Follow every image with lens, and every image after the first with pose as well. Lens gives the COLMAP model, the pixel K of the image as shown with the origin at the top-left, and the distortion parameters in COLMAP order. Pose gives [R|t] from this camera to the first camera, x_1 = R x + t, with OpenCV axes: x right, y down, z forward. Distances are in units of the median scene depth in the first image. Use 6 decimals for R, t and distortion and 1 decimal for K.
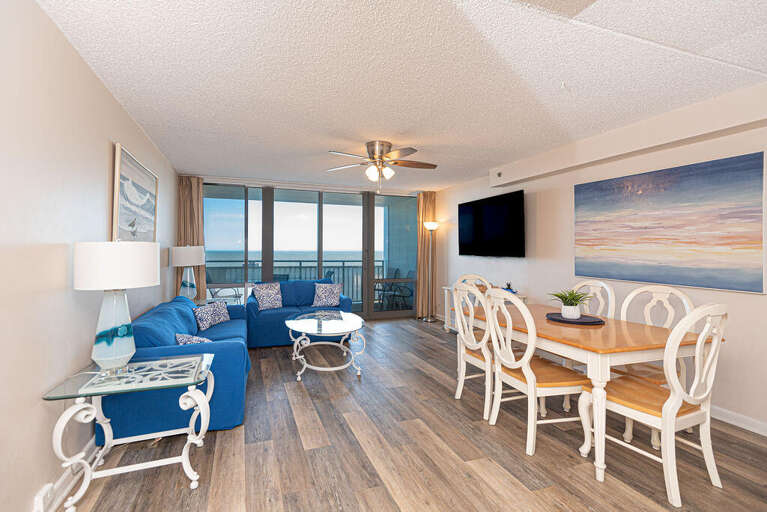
lens RADIAL K [[355.4, 0, 379.9], [0, 355.4, 252.1], [0, 0, 1]] dist [0.015706, -0.001938]
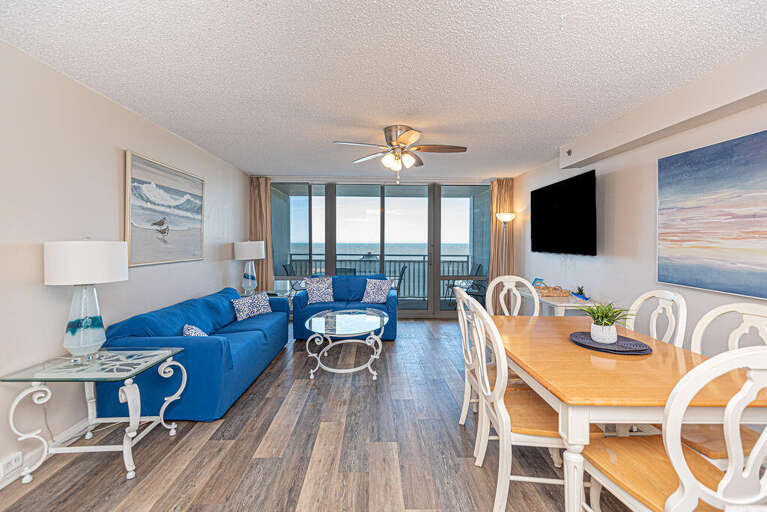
lens RADIAL K [[355.4, 0, 385.6], [0, 355.4, 252.2], [0, 0, 1]] dist [0.015706, -0.001938]
pose [[0.952361, 0.009077, -0.304836, 0.261425], [-0.002536, 0.999758, 0.021846, -0.011406], [0.304961, -0.020033, 0.952154, 0.130038]]
